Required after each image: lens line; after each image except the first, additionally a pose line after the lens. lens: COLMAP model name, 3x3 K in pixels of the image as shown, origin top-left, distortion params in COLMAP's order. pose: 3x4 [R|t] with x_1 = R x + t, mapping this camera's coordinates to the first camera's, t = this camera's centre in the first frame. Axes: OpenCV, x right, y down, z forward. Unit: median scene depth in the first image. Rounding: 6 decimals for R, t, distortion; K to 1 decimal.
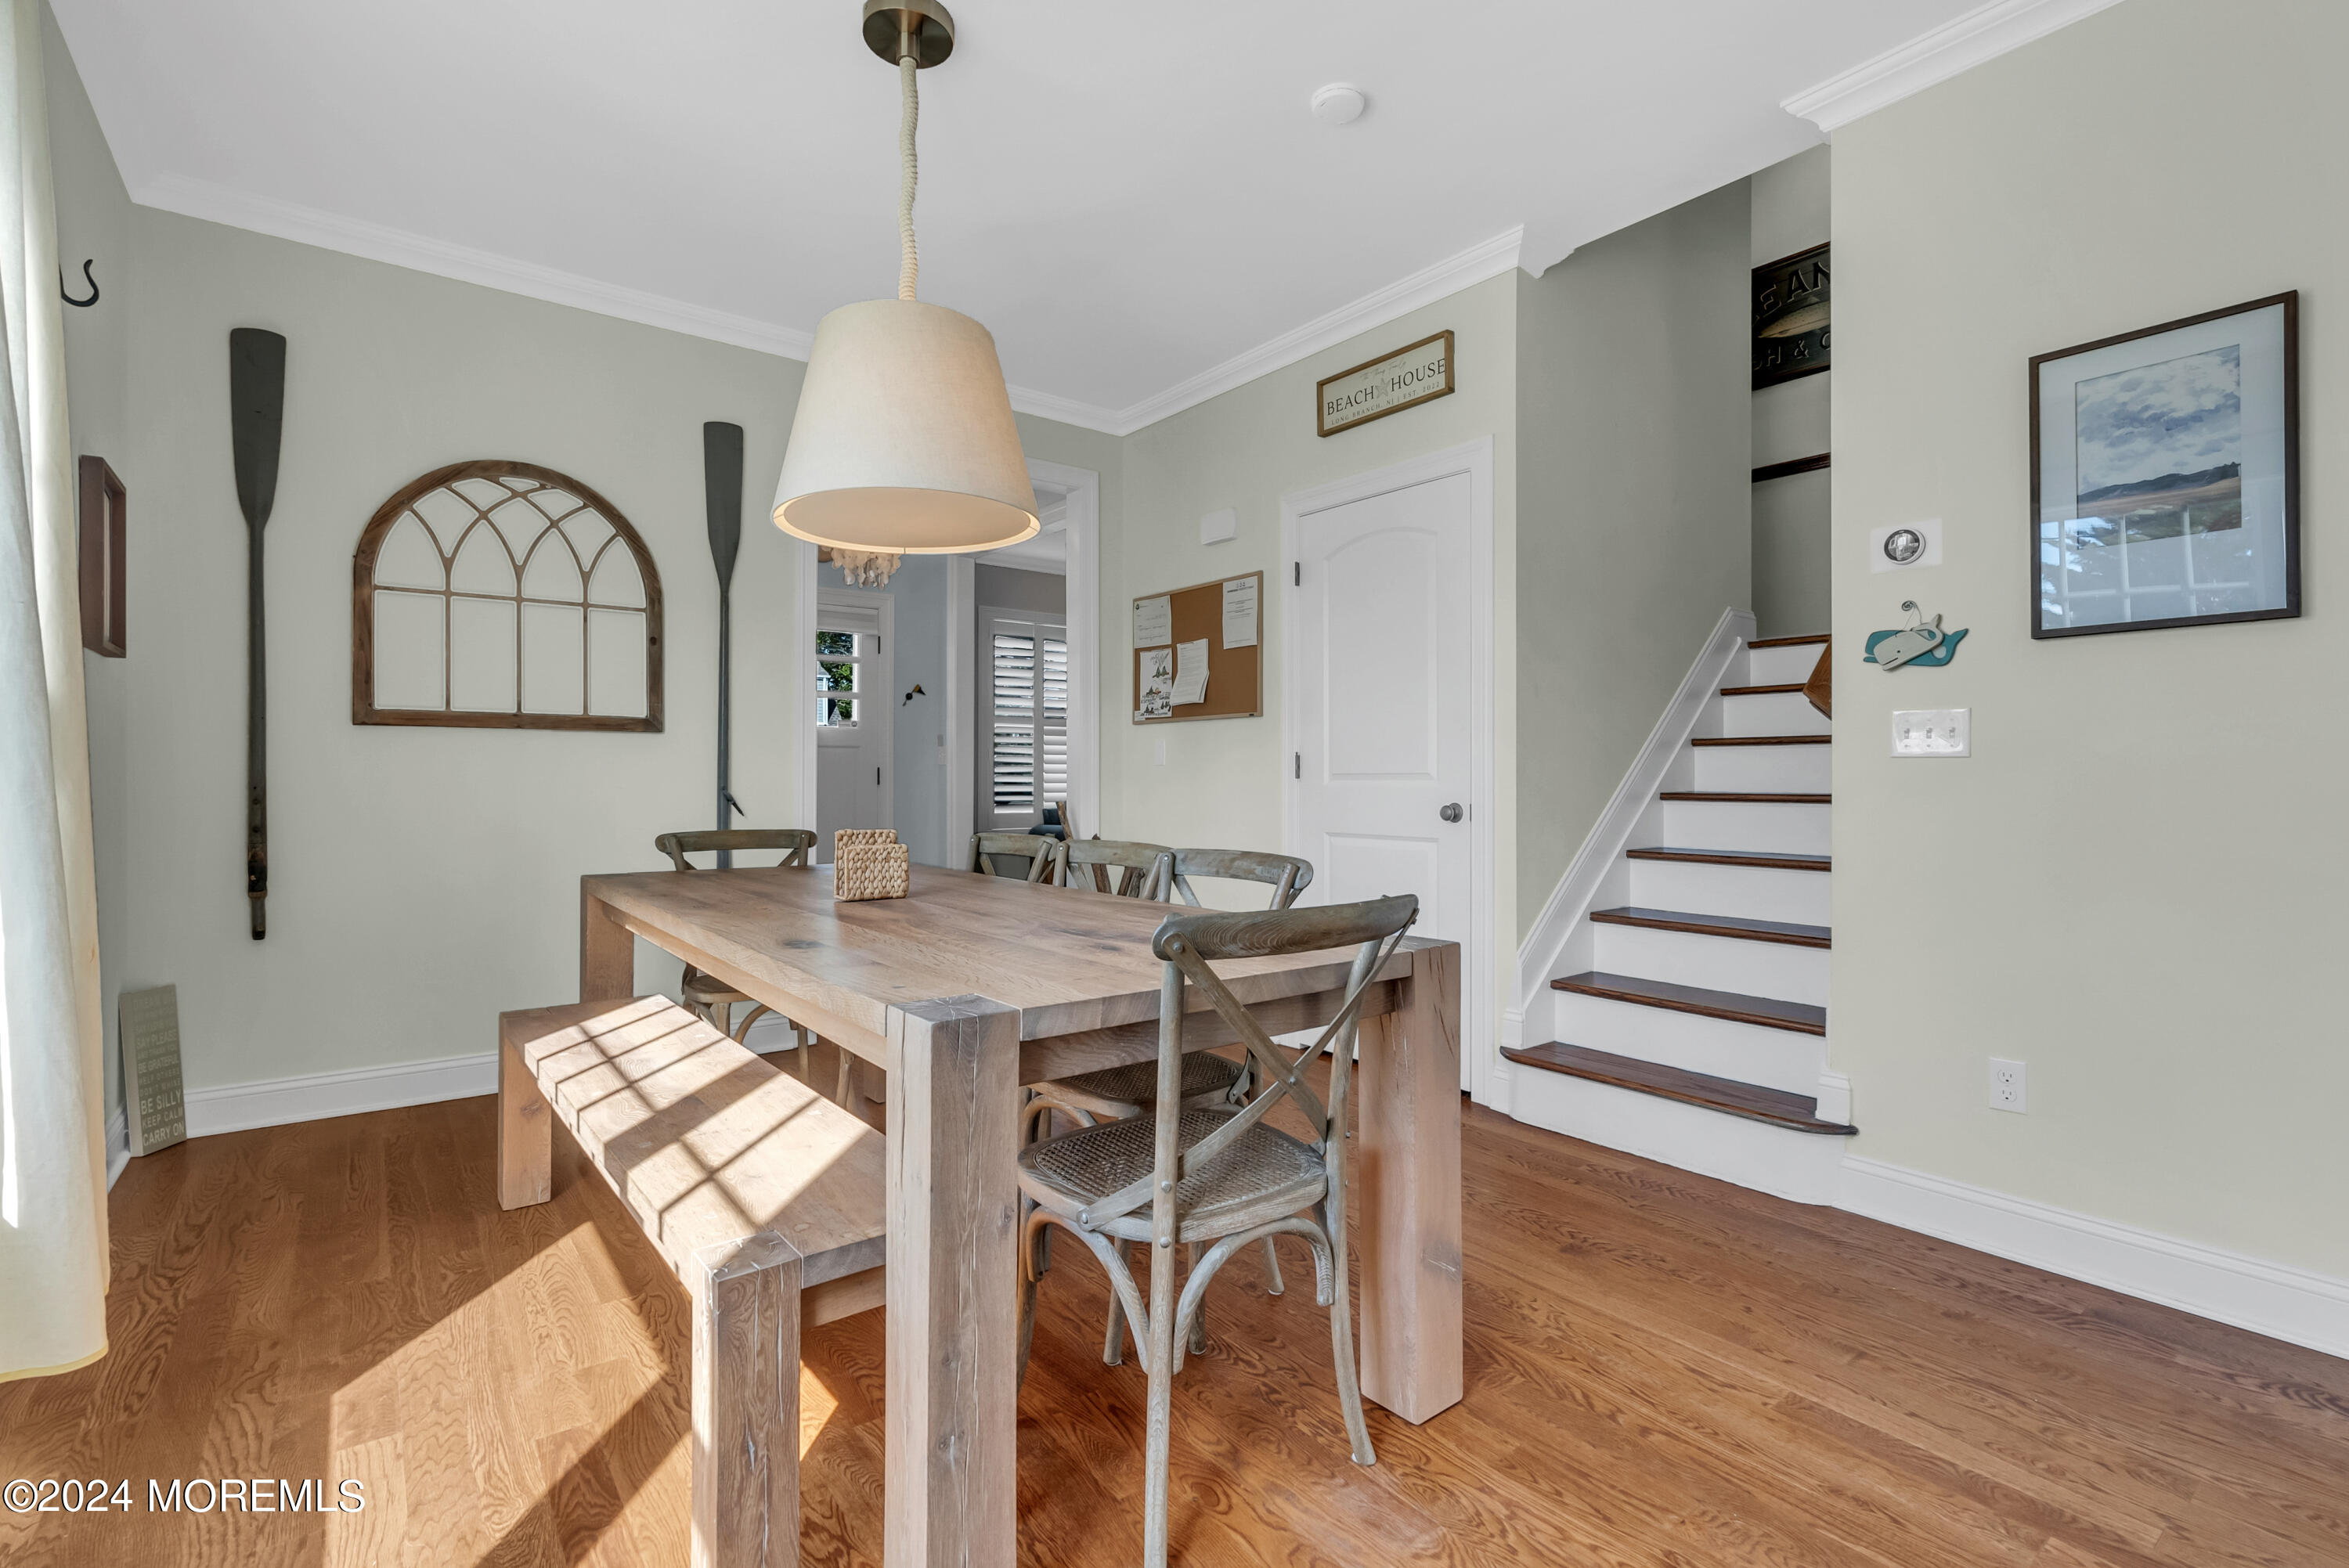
lens RADIAL K [[1065.9, 0, 1155.3], [0, 1065.9, 770.4], [0, 0, 1]] dist [-0.012739, 0.003541]
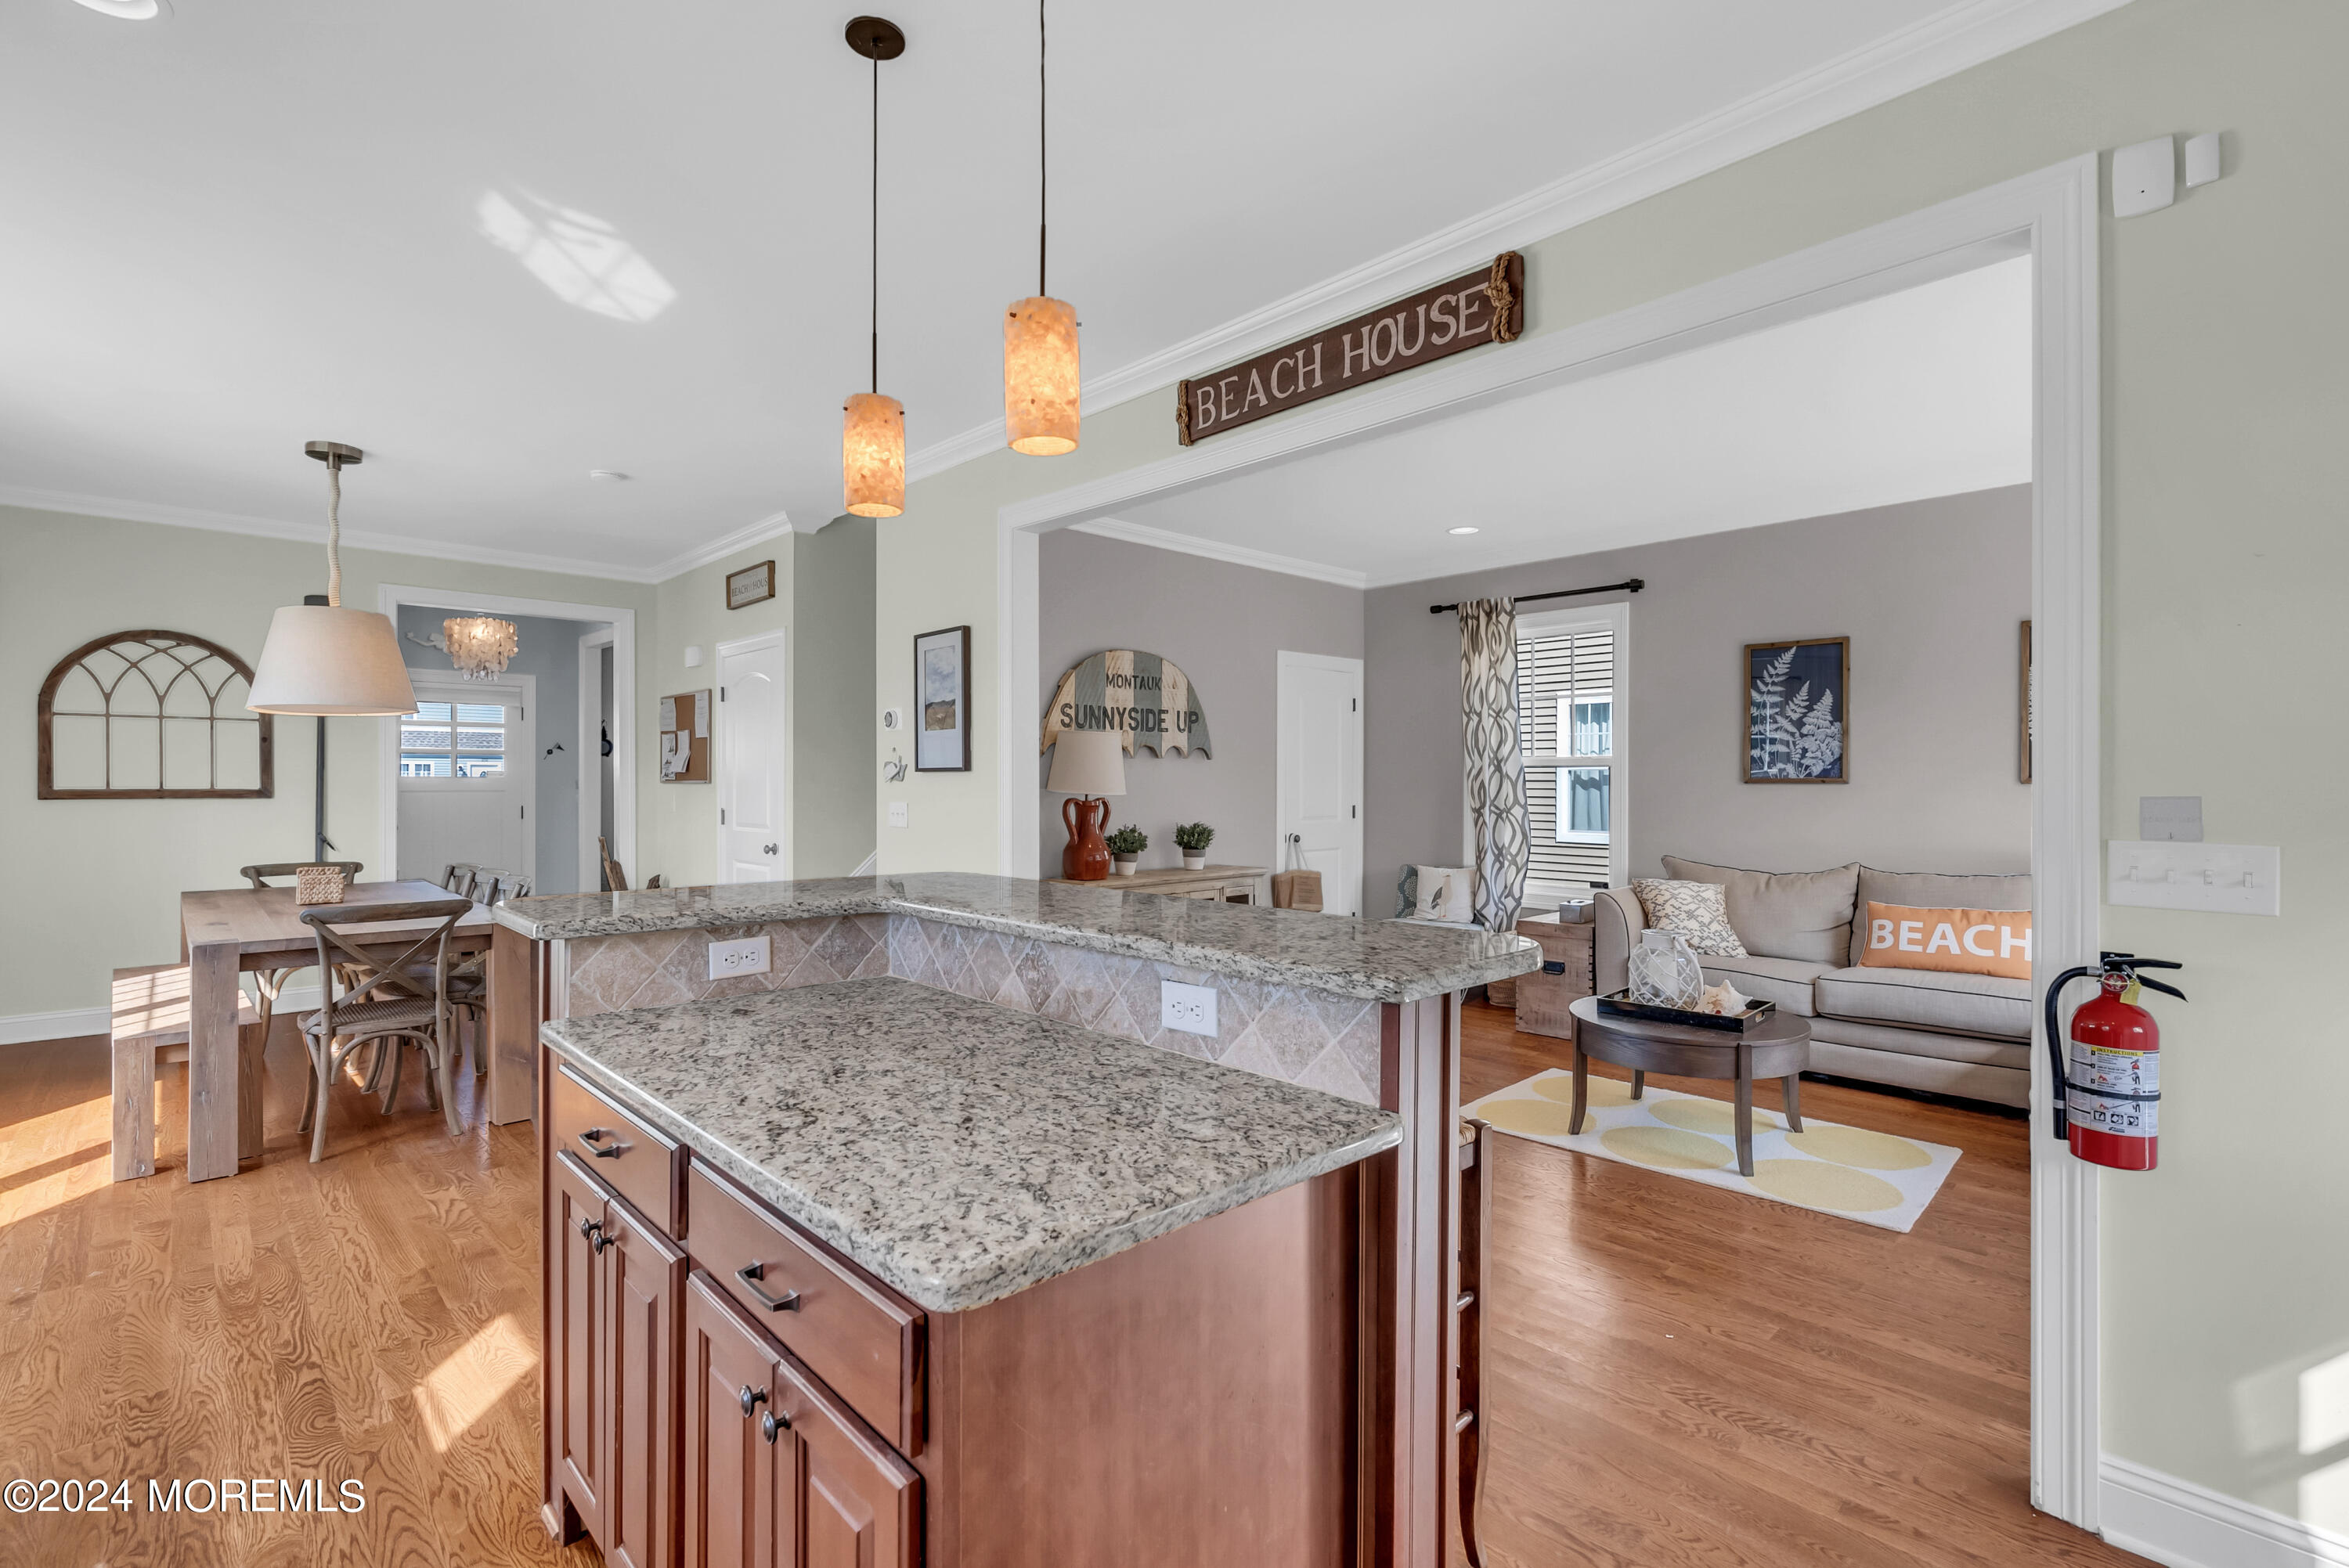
lens RADIAL K [[1065.9, 0, 1182.3], [0, 1065.9, 774.6], [0, 0, 1]] dist [-0.012739, 0.003541]
pose [[0.993259, 0.002465, 0.115886, 0.736782], [-0.002576, 0.999996, 0.000808, -0.081537], [-0.115883, -0.001101, 0.993262, -0.746657]]
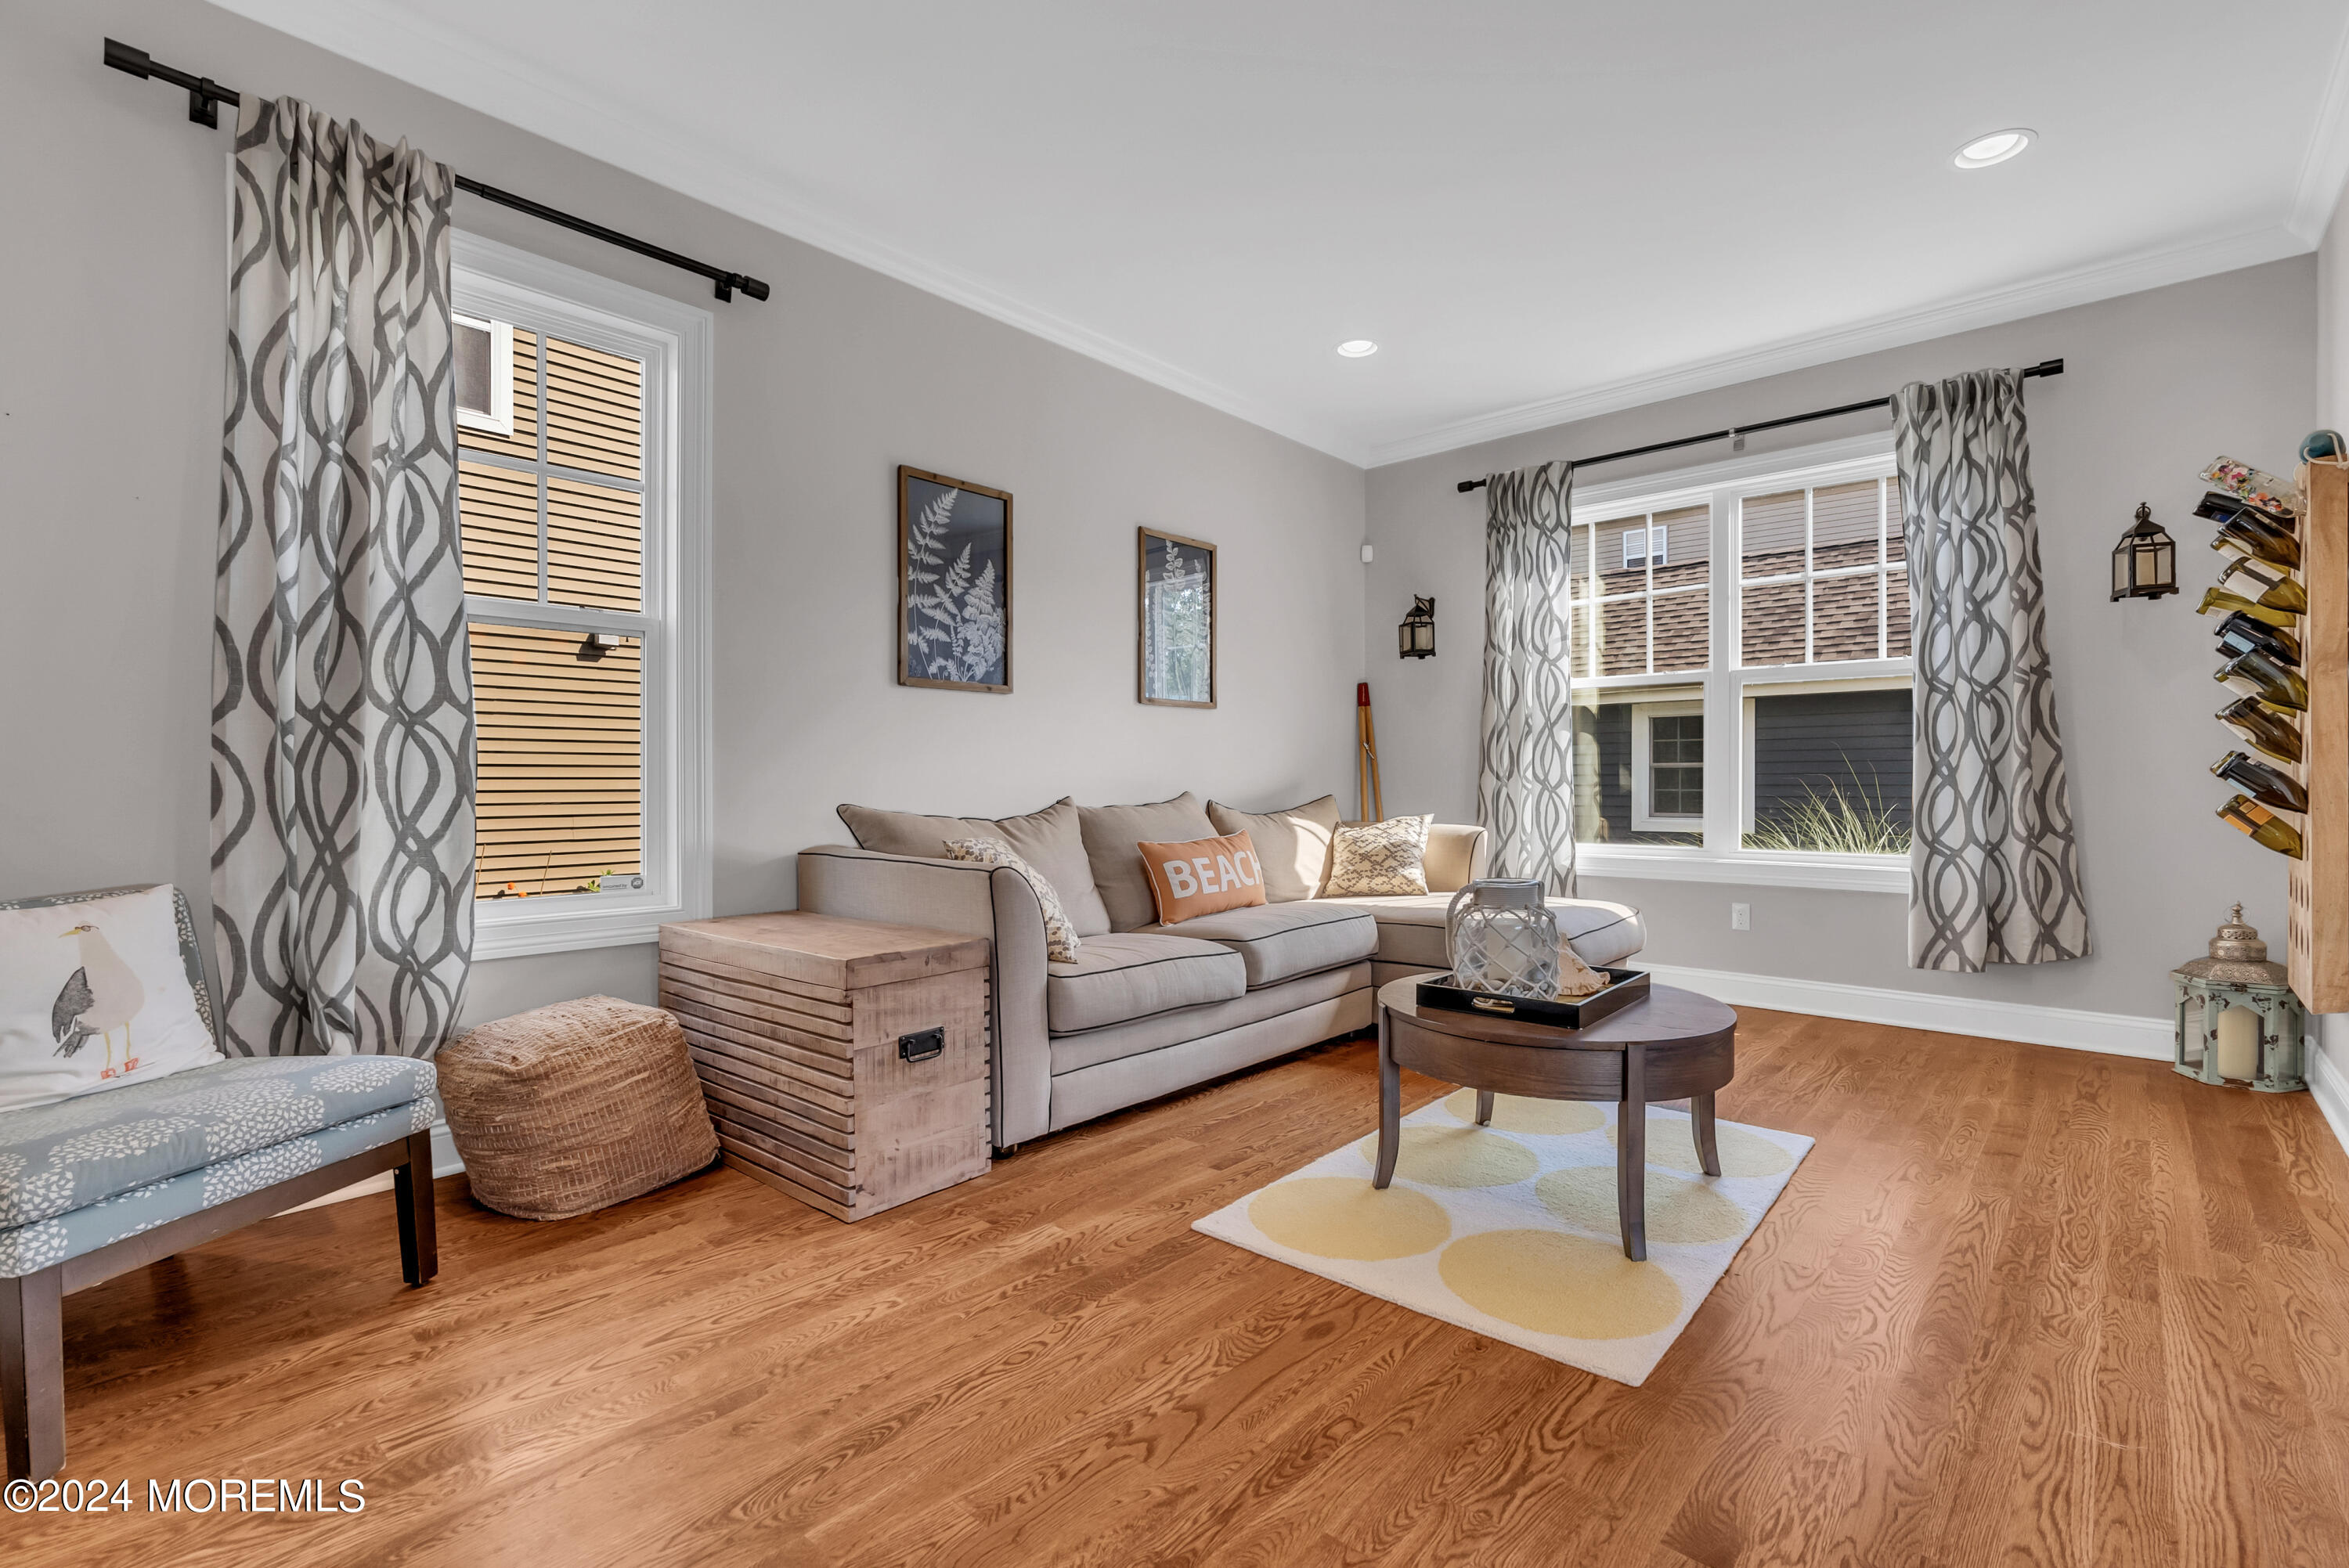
lens RADIAL K [[1065.9, 0, 1162.1], [0, 1065.9, 783.5], [0, 0, 1]] dist [-0.012739, 0.003541]
pose [[-0.187199, -0.000744, 0.982322, 0.726995], [-0.004763, 0.999989, -0.000150, 0.025990], [-0.982310, -0.004706, -0.187200, 0.727506]]
